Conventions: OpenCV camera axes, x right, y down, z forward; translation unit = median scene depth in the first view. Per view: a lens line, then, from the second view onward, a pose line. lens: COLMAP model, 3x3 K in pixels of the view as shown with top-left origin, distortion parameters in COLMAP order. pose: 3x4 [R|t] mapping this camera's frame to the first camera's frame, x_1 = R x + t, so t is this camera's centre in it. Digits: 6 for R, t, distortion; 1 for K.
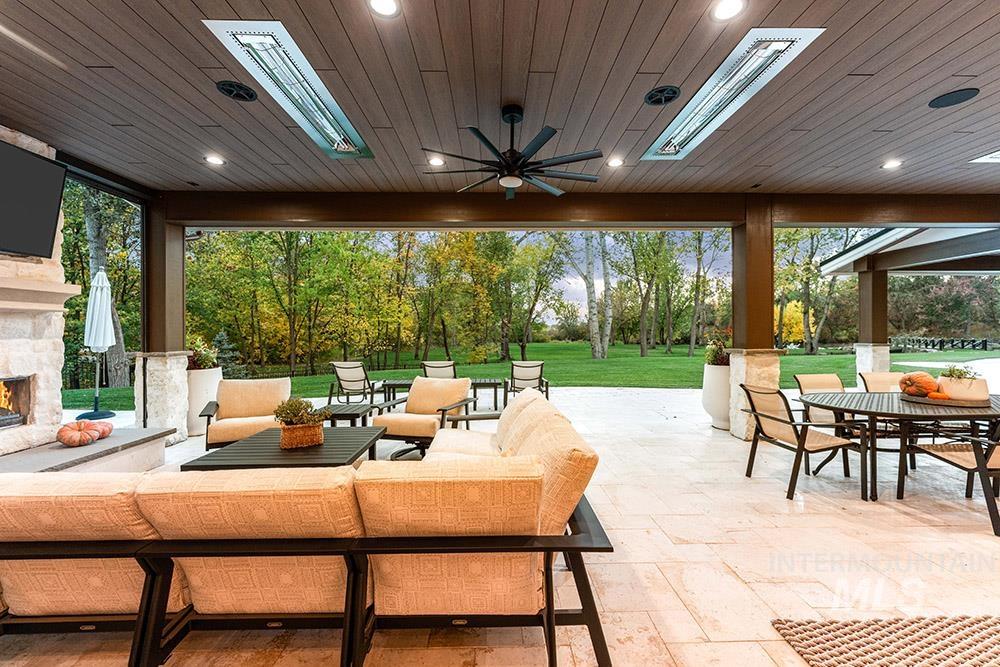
lens RADIAL K [[406.0, 0, 501.0], [0, 406.0, 329.0], [0, 0, 1]] dist [-0.000843, -0.000170]
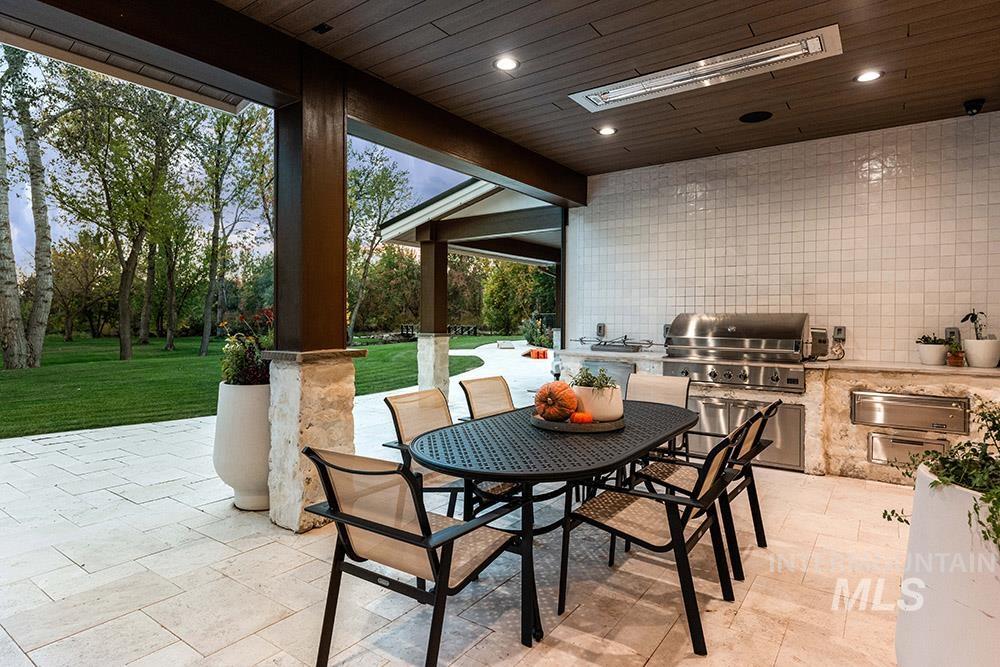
lens RADIAL K [[546.7, 0, 500.8], [0, 546.7, 323.9], [0, 0, 1]] dist [-0.002116, -0.000672]
pose [[0.595297, -0.003328, 0.803499, 0.120820], [-0.010519, 0.999873, 0.011935, 0.002931], [-0.803437, -0.015556, 0.595187, 0.232268]]
